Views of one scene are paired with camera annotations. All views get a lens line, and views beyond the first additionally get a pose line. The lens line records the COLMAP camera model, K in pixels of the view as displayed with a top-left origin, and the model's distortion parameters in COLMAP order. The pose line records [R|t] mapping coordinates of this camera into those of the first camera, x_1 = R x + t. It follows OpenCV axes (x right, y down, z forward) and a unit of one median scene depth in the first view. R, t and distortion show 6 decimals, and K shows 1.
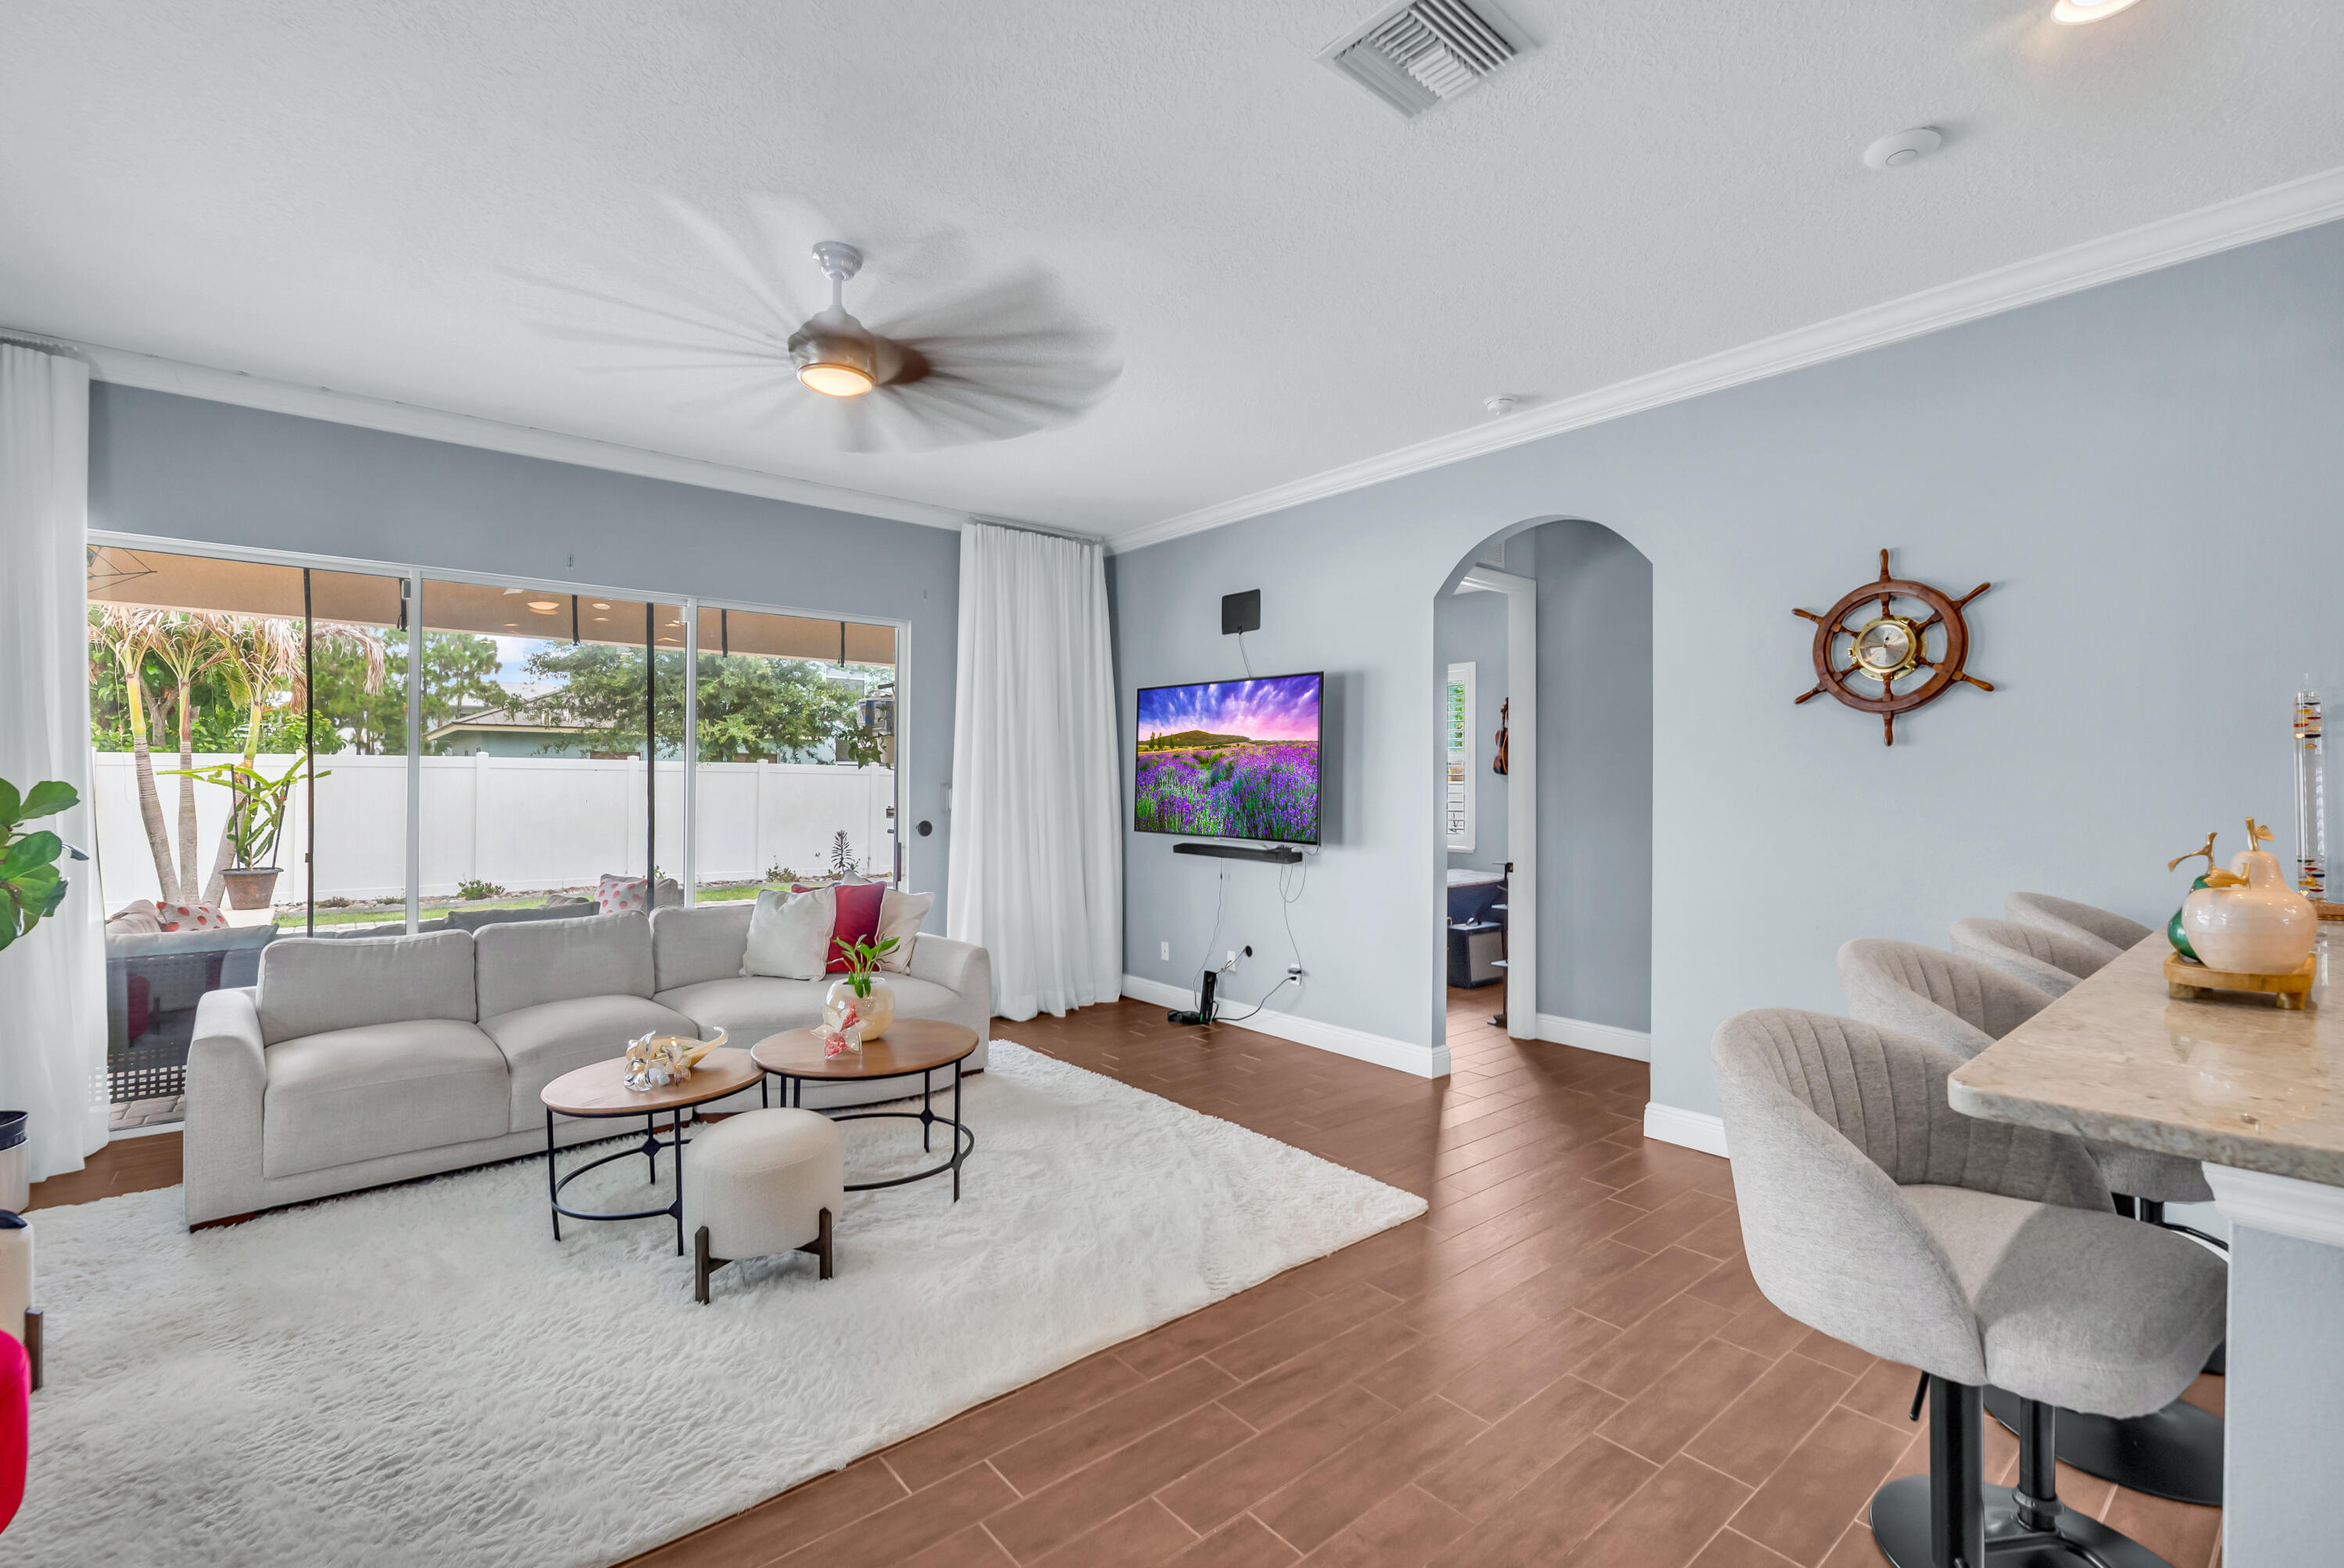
lens RADIAL K [[1037.1, 0, 1181.4], [0, 1037.1, 783.6], [0, 0, 1]] dist [-0.000525, -0.000159]
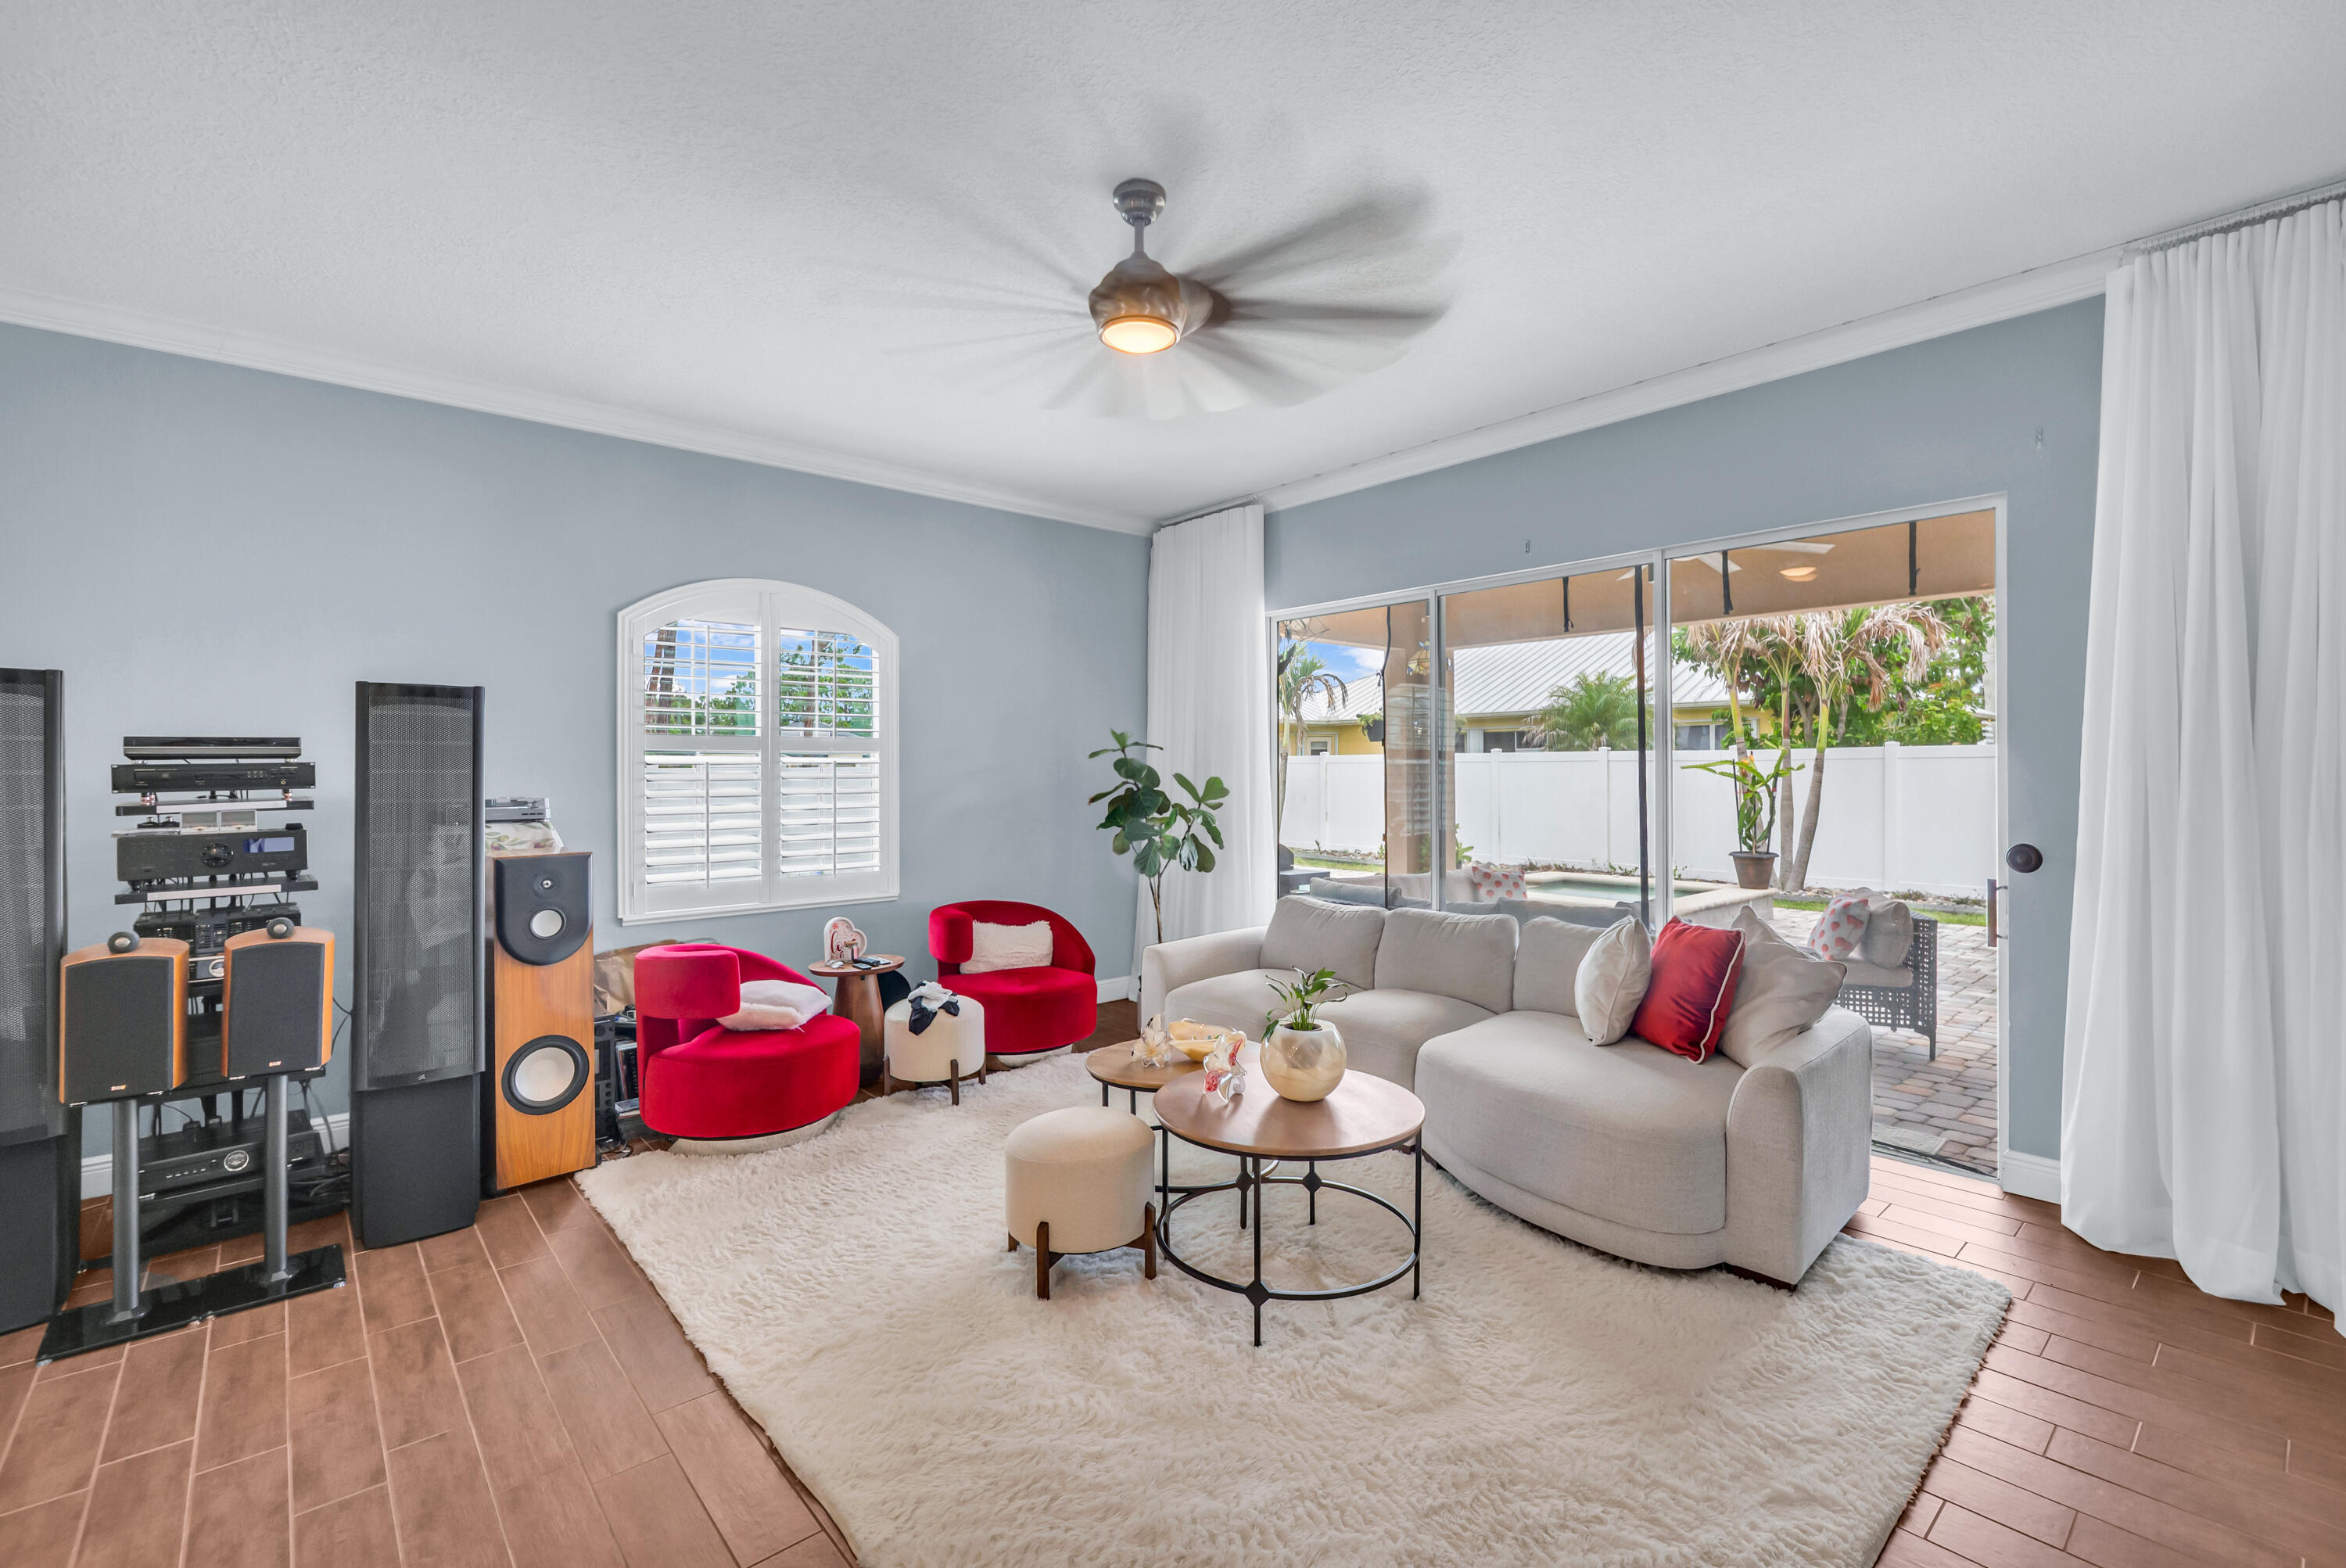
lens RADIAL K [[1038.0, 0, 1193.4], [0, 1038.0, 769.2], [0, 0, 1]] dist [-0.000525, -0.000159]
pose [[0.021741, -0.006282, -0.999744, 0.346665], [0.000046, 0.999980, -0.006283, -0.001808], [0.999764, 0.000090, 0.021741, 0.624936]]
